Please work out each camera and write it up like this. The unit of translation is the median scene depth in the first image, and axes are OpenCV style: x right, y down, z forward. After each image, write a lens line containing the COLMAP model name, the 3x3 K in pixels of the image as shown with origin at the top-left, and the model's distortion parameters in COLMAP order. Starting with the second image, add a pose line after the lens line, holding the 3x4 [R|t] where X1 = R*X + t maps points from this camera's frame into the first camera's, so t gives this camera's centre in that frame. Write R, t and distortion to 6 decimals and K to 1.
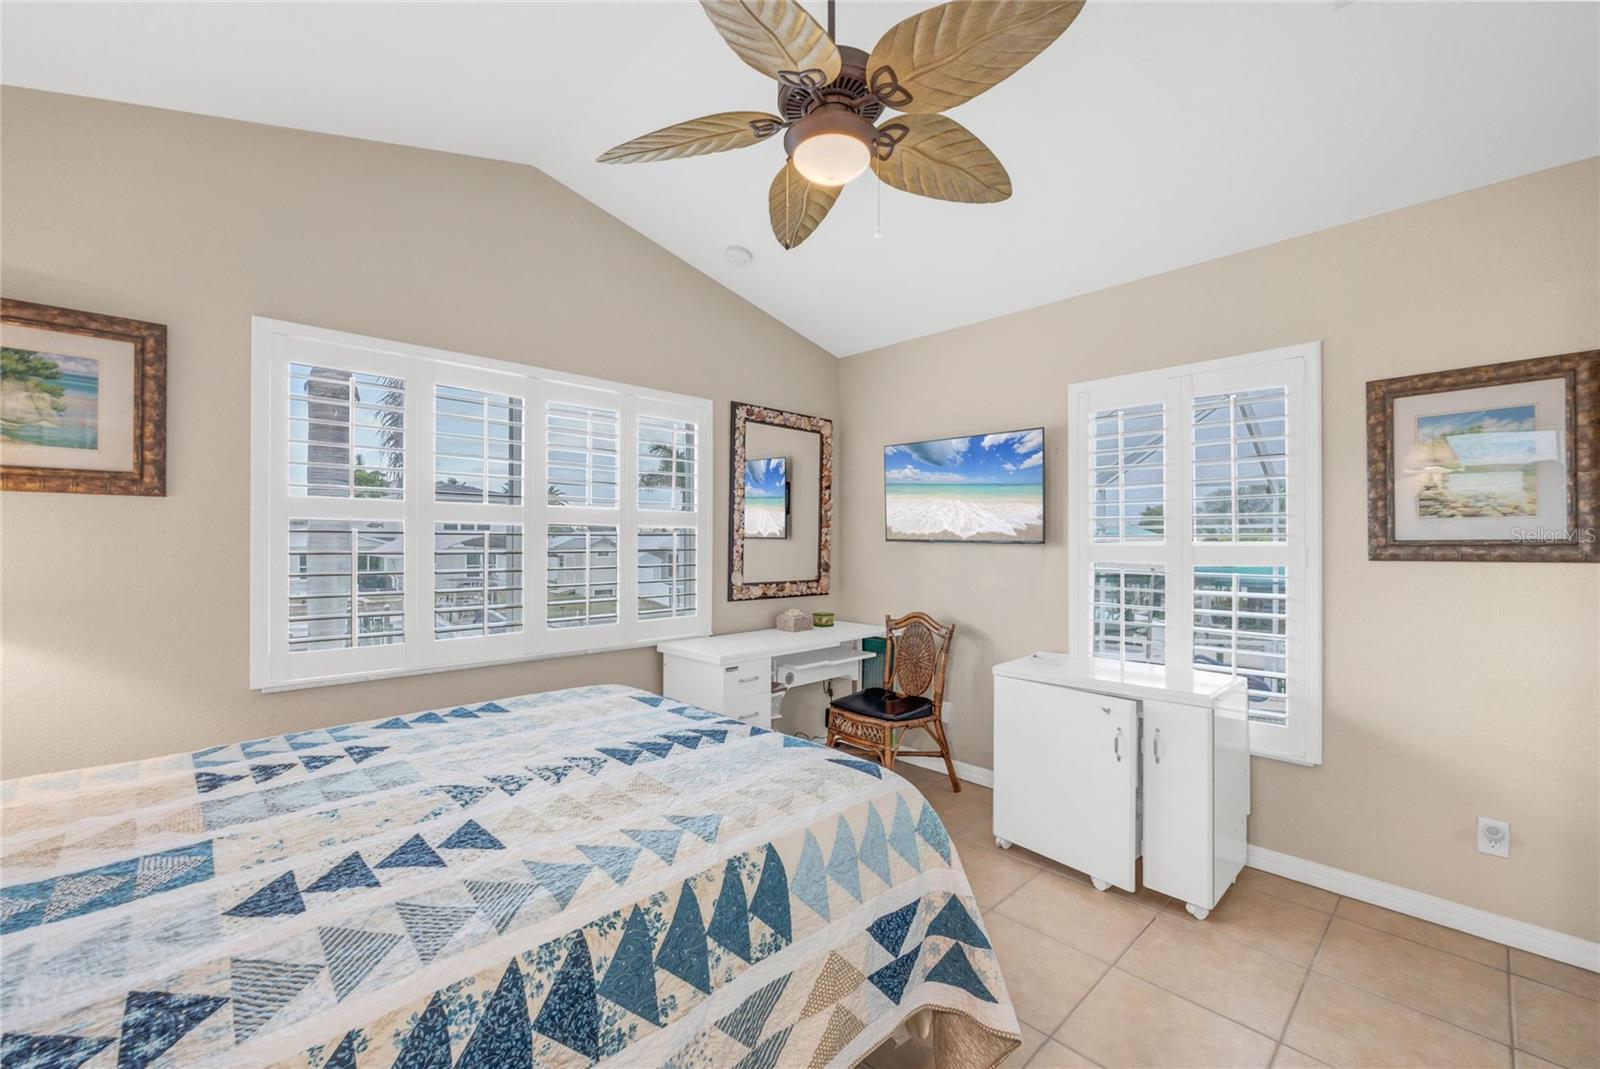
lens RADIAL K [[654.4, 0, 796.4], [0, 654.4, 536.3], [0, 0, 1]] dist [-0.004056, -0.000188]
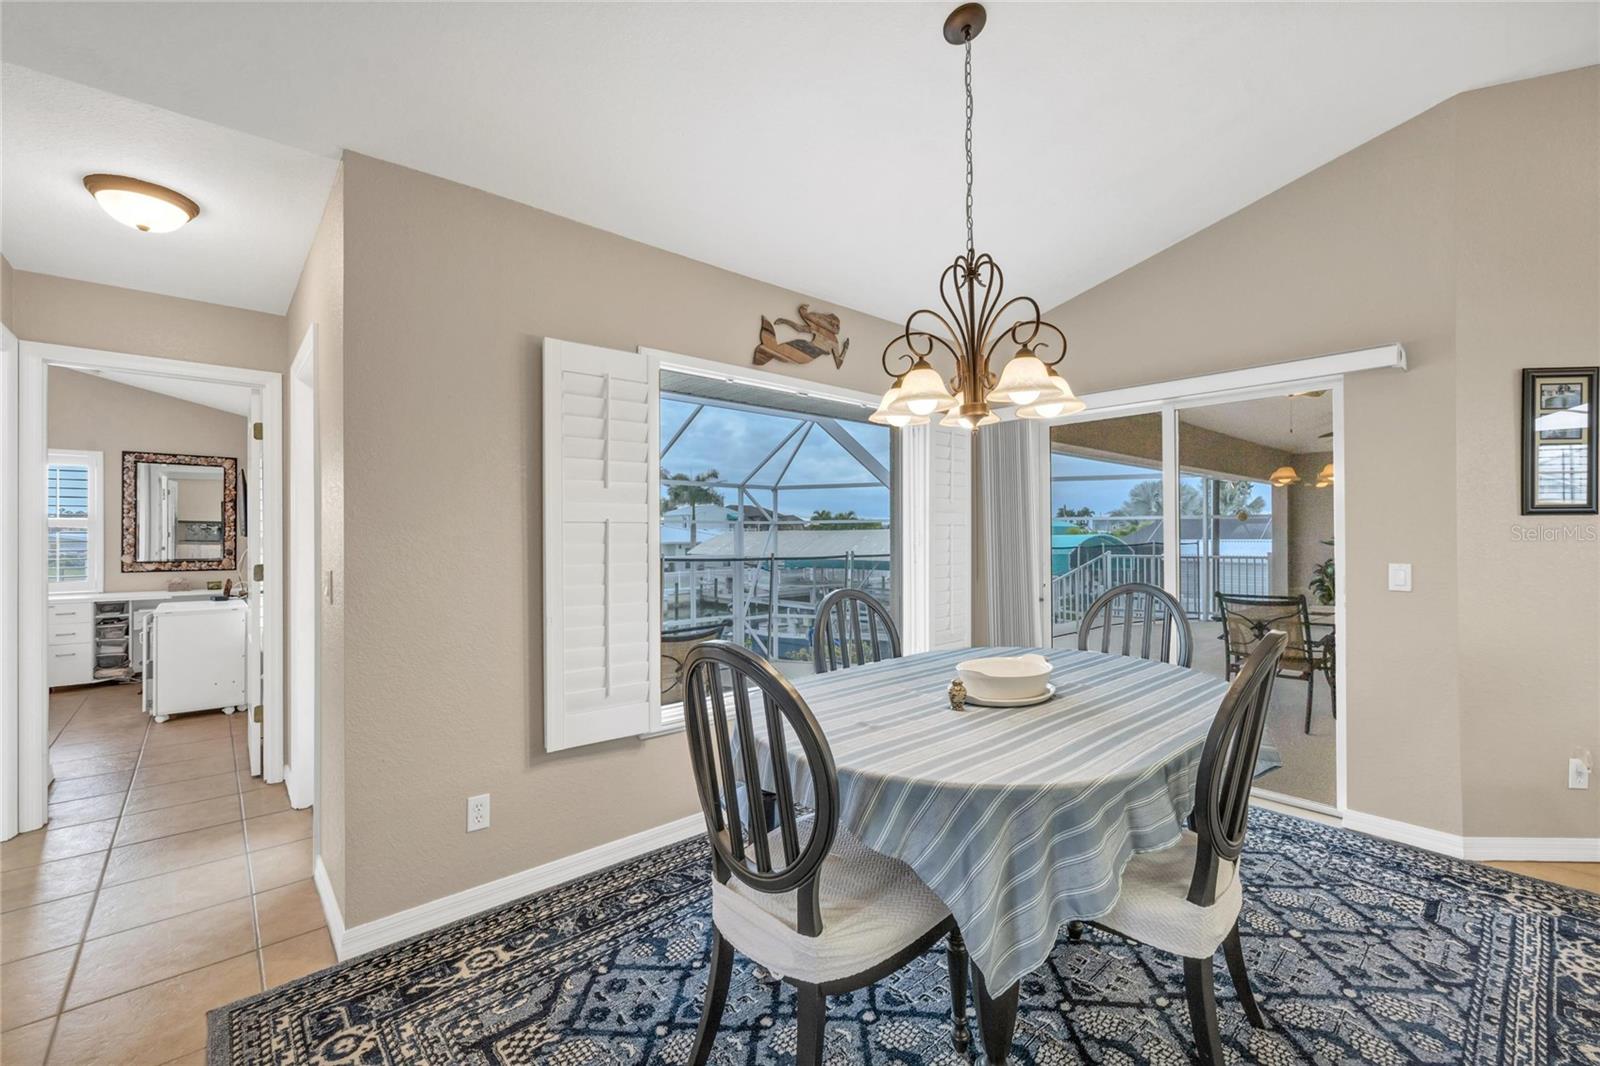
lens RADIAL K [[654.4, 0, 796.4], [0, 654.4, 534.8], [0, 0, 1]] dist [-0.004056, -0.000188]
pose [[0.999582, -0.011166, -0.026685, 3.050793], [0.011282, 0.999927, 0.004227, 0.030350], [0.026636, -0.004526, 0.999635, -1.107481]]
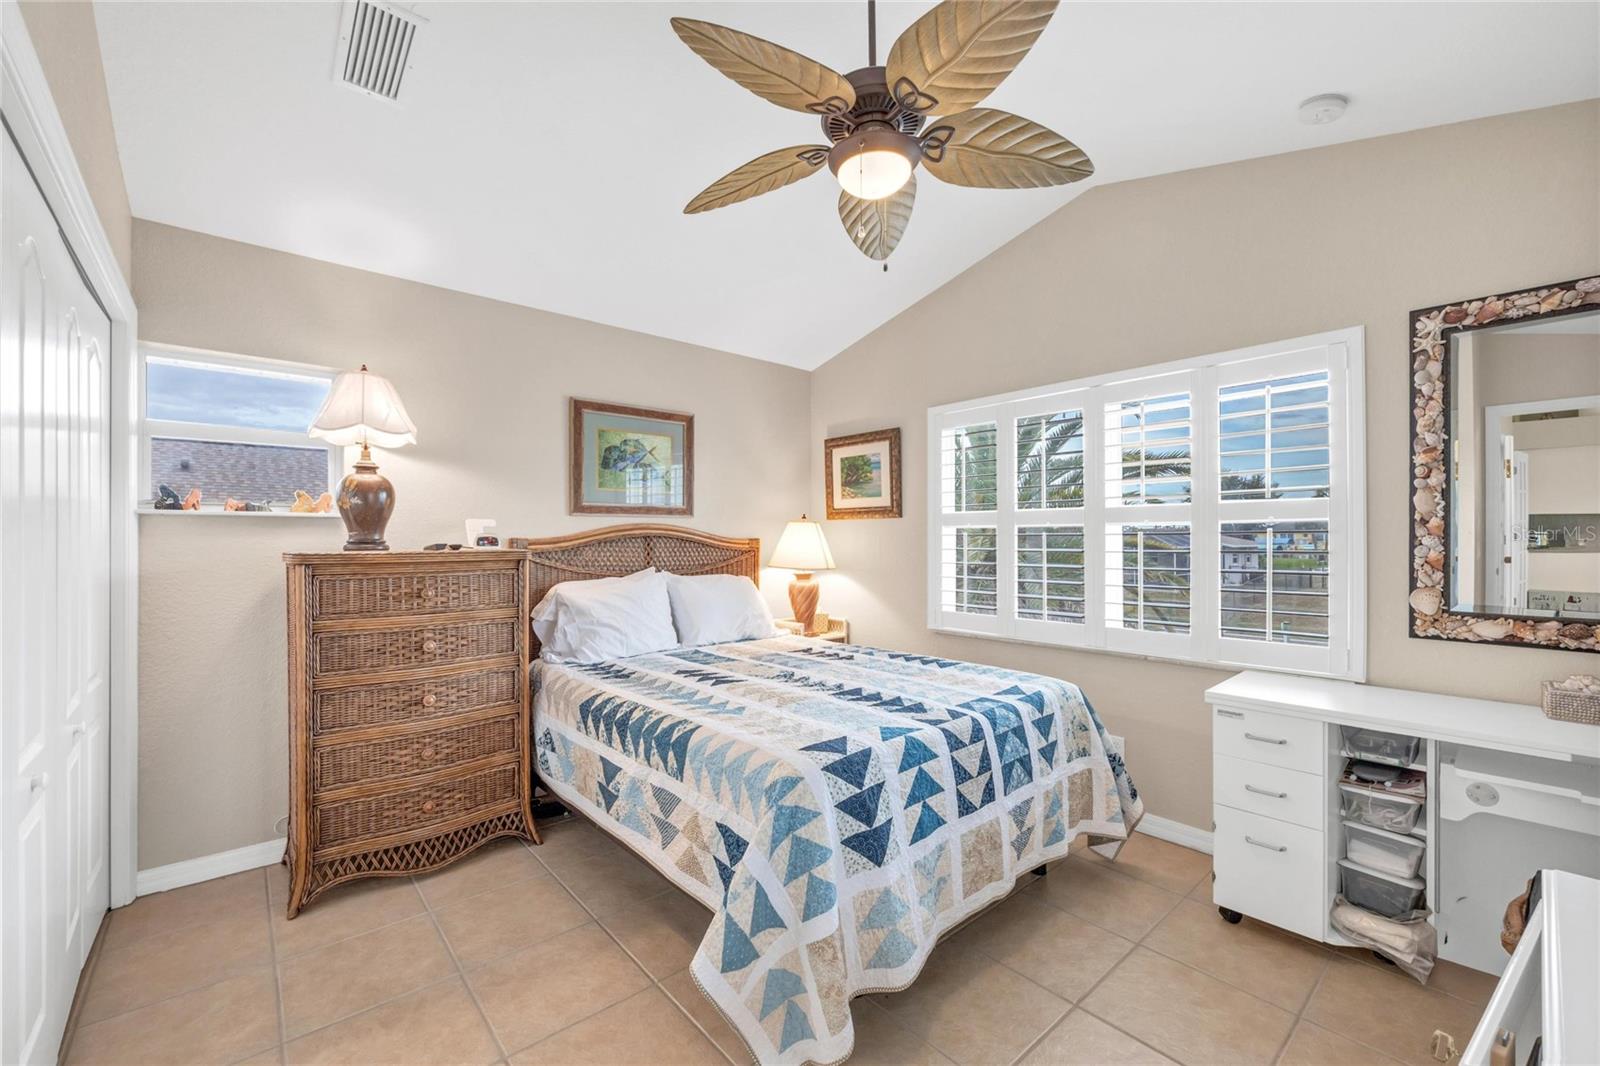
lens RADIAL K [[654.4, 0, 796.4], [0, 654.4, 534.8], [0, 0, 1]] dist [-0.004056, -0.000188]
pose [[-0.050603, -0.013461, -0.998628, 1.003686], [0.006977, 0.999880, -0.013832, 0.013649], [0.998694, -0.007667, -0.050503, 0.843935]]
